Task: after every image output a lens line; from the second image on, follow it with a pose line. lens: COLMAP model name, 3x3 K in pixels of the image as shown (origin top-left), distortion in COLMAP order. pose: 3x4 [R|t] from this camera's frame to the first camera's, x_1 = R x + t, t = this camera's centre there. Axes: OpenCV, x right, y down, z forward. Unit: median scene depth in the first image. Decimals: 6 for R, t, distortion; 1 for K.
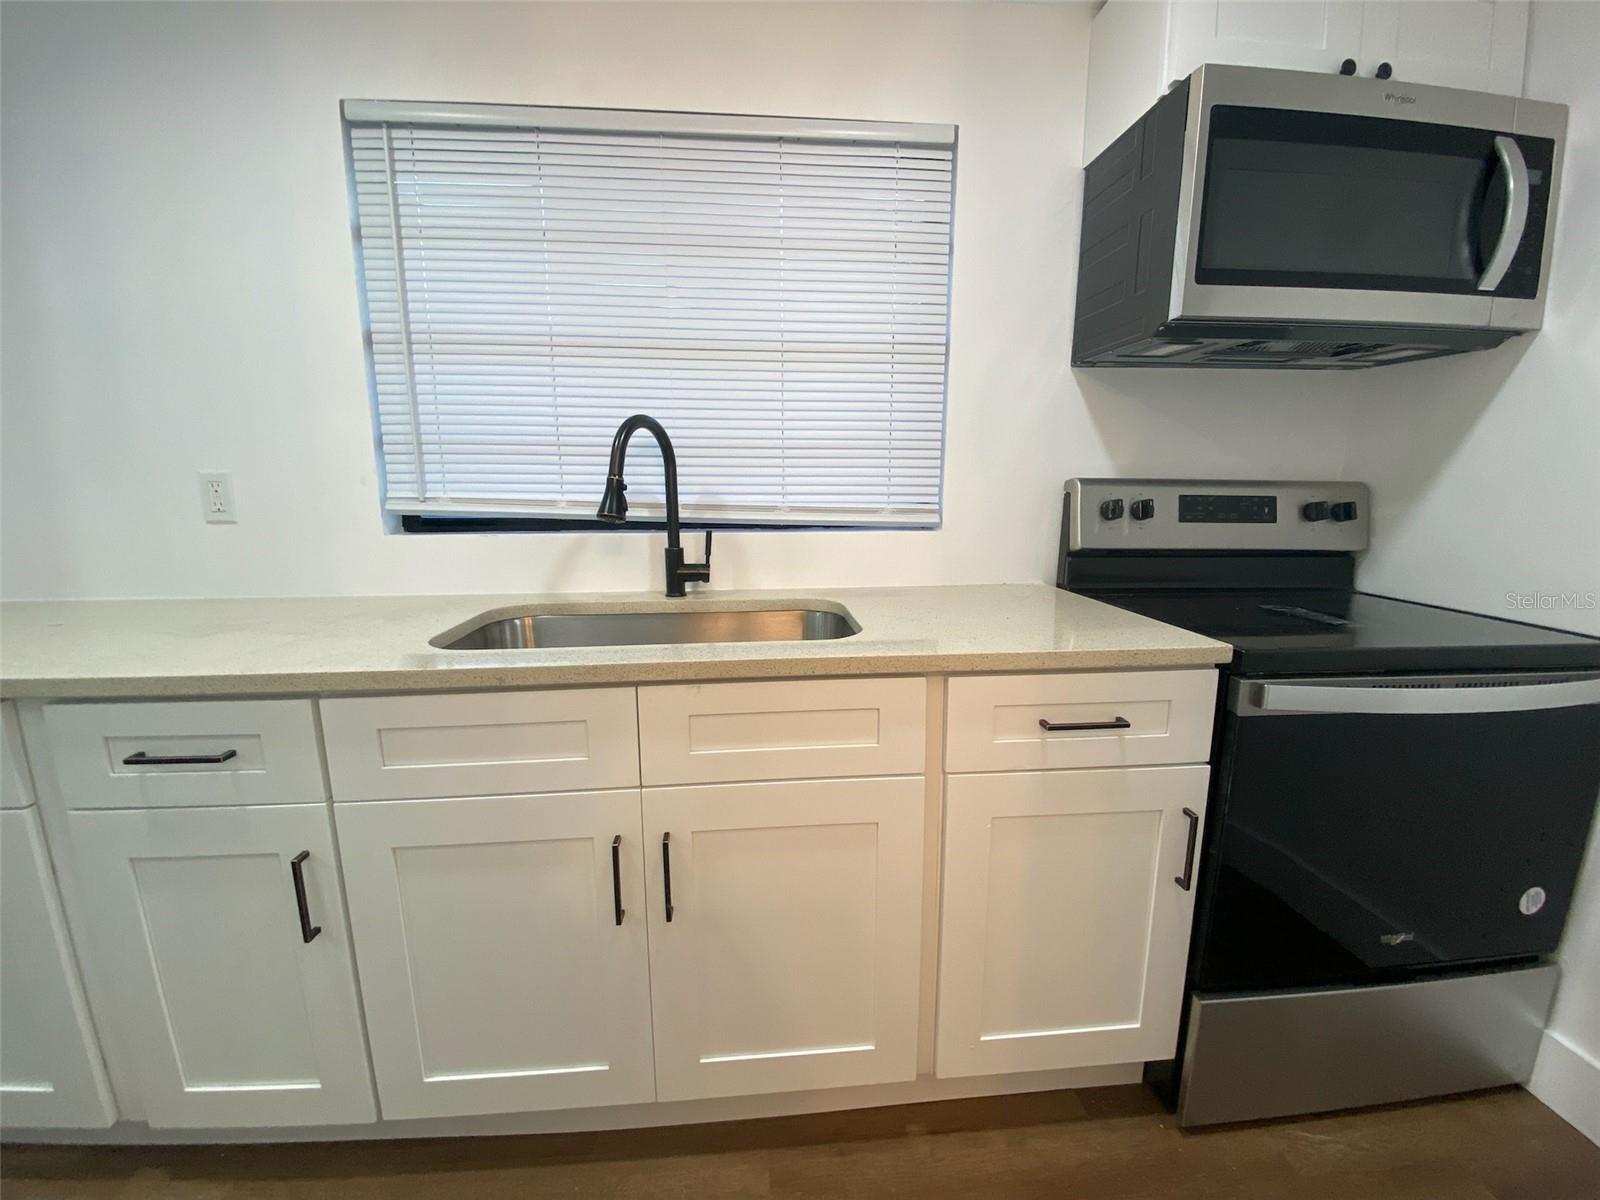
lens RADIAL K [[648.1, 0, 800.0], [0, 648.1, 600.0], [0, 0, 1]] dist [0.035143, -0.024960]
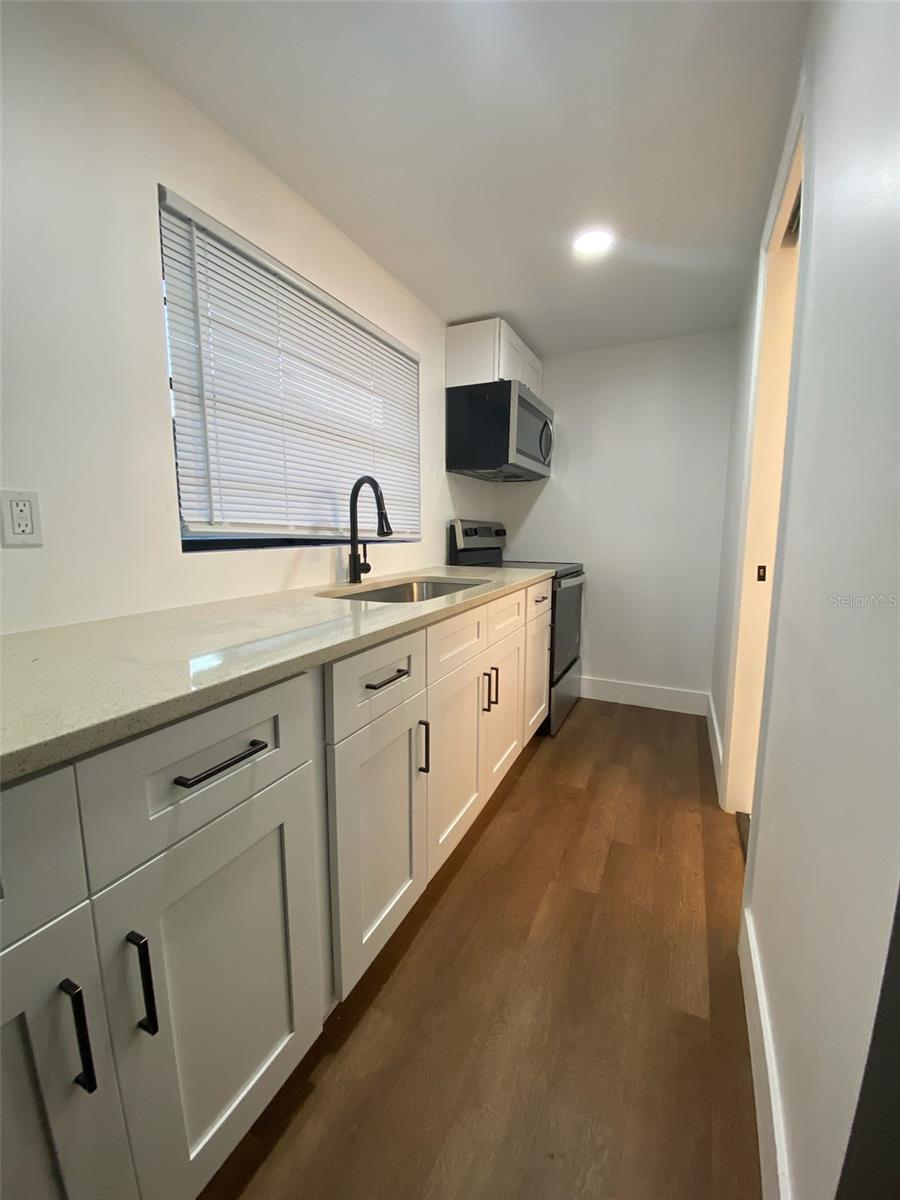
lens RADIAL K [[486.1, 0, 452.0], [0, 486.1, 598.4], [0, 0, 1]] dist [0.035143, -0.024960]
pose [[0.498579, -0.119711, 0.858538, -1.160669], [0.150959, 0.987275, 0.049996, 0.007745], [-0.853598, 0.104677, 0.510306, 0.159455]]
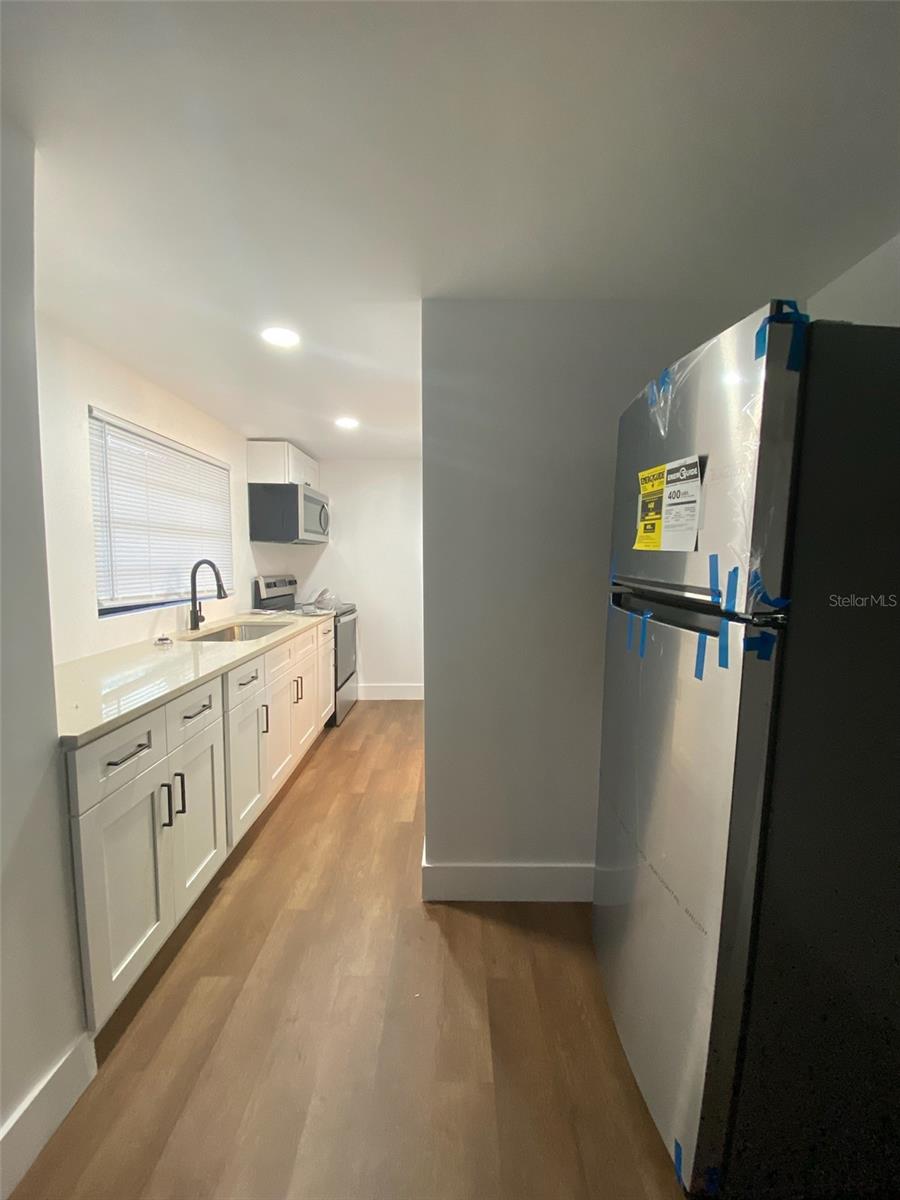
lens RADIAL K [[486.1, 0, 452.0], [0, 486.1, 598.4], [0, 0, 1]] dist [0.035143, -0.024960]
pose [[0.080460, -0.080665, 0.993488, -1.956774], [0.169581, 0.983297, 0.066104, -0.081715], [-0.982226, 0.163158, 0.092795, -0.129845]]
